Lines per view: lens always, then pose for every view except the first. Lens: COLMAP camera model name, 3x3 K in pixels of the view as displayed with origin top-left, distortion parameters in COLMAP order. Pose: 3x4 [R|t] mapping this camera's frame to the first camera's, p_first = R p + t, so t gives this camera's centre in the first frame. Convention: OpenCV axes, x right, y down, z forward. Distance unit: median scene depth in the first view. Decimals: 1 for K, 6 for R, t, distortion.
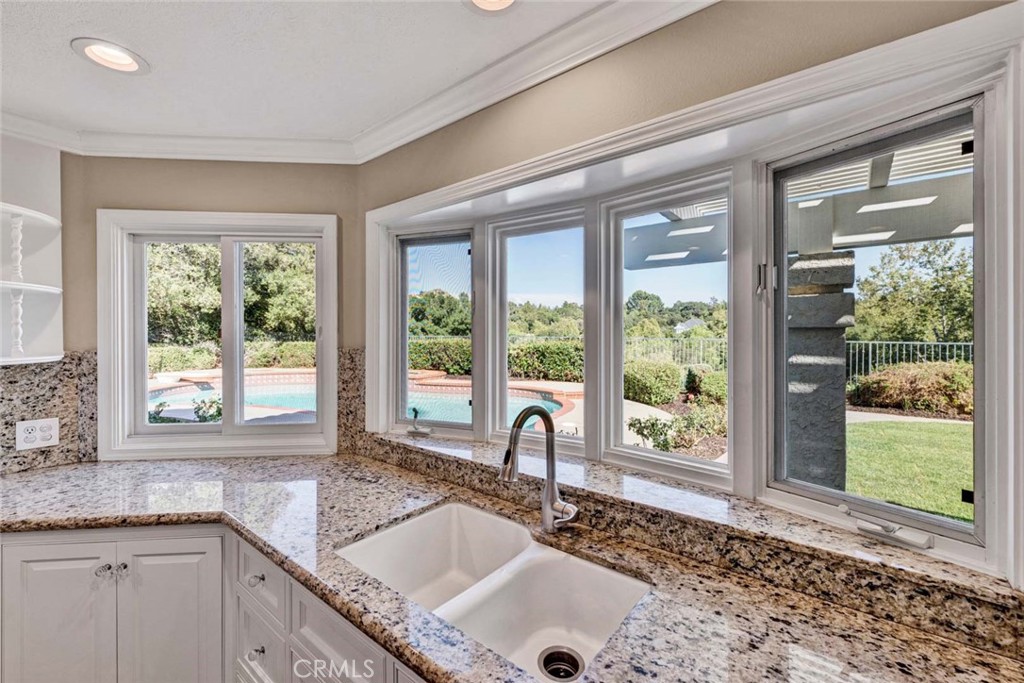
lens RADIAL K [[435.7, 0, 524.2], [0, 435.7, 331.7], [0, 0, 1]] dist [-0.000098, -0.000202]
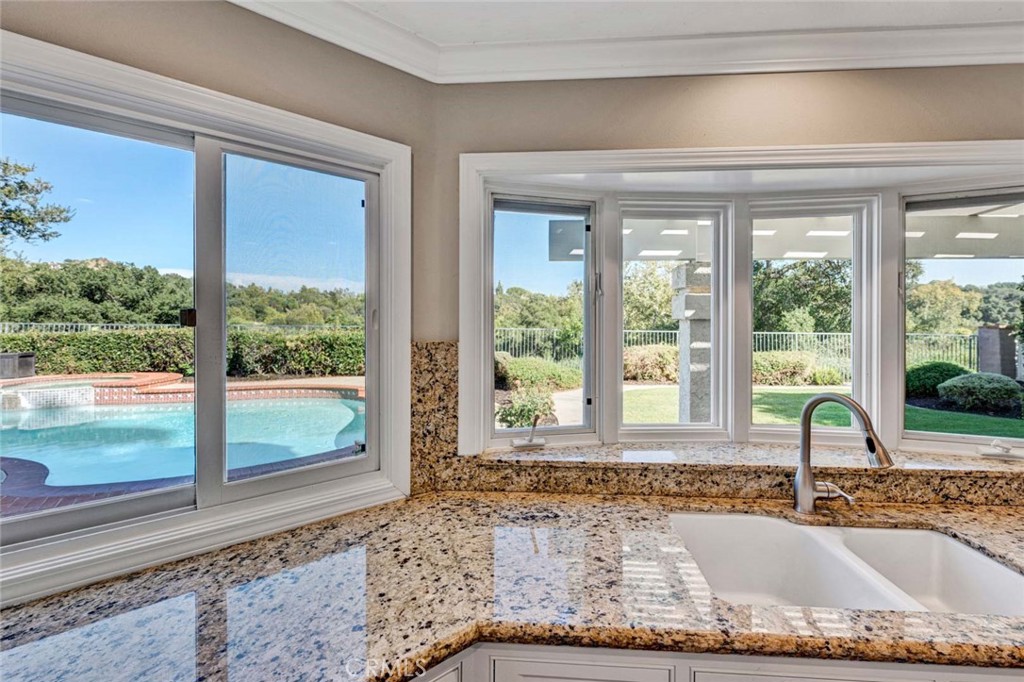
lens RADIAL K [[435.7, 0, 534.8], [0, 435.7, 321.8], [0, 0, 1]] dist [-0.000098, -0.000202]
pose [[0.817213, 0.007754, 0.576283, -0.665151], [-0.008602, 0.999962, -0.001257, 0.005857], [-0.576271, -0.003930, 0.817249, 0.327595]]
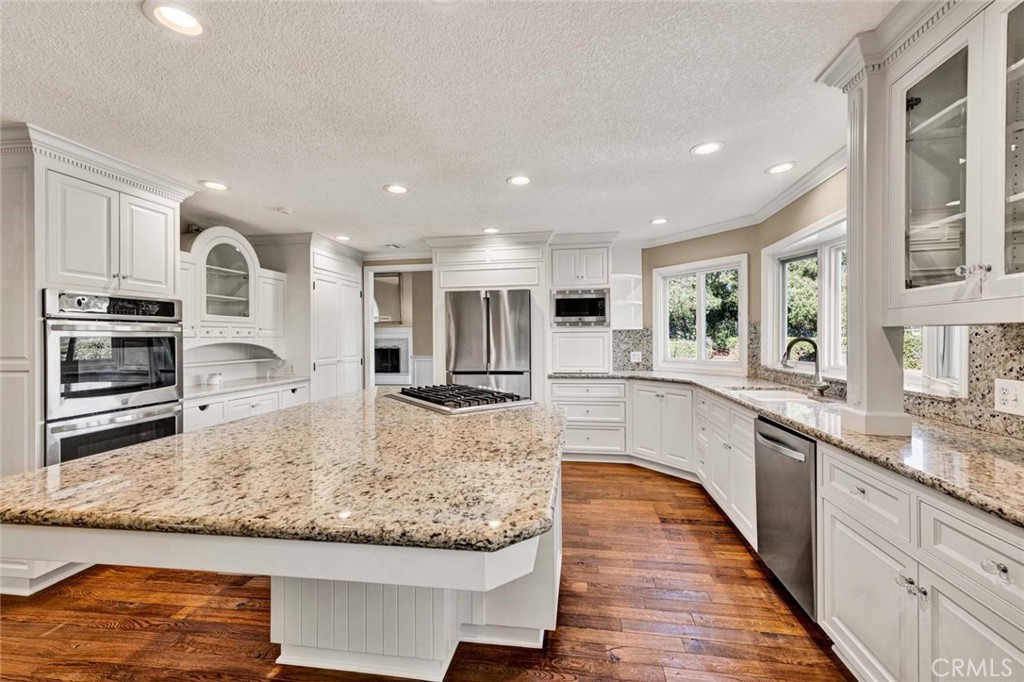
lens RADIAL K [[435.7, 0, 517.9], [0, 435.7, 344.8], [0, 0, 1]] dist [-0.000098, -0.000202]
pose [[0.502652, 0.014029, -0.864375, 0.750134], [0.010737, 0.999690, 0.022469, 0.085038], [0.864422, -0.020575, 0.502345, -0.877194]]
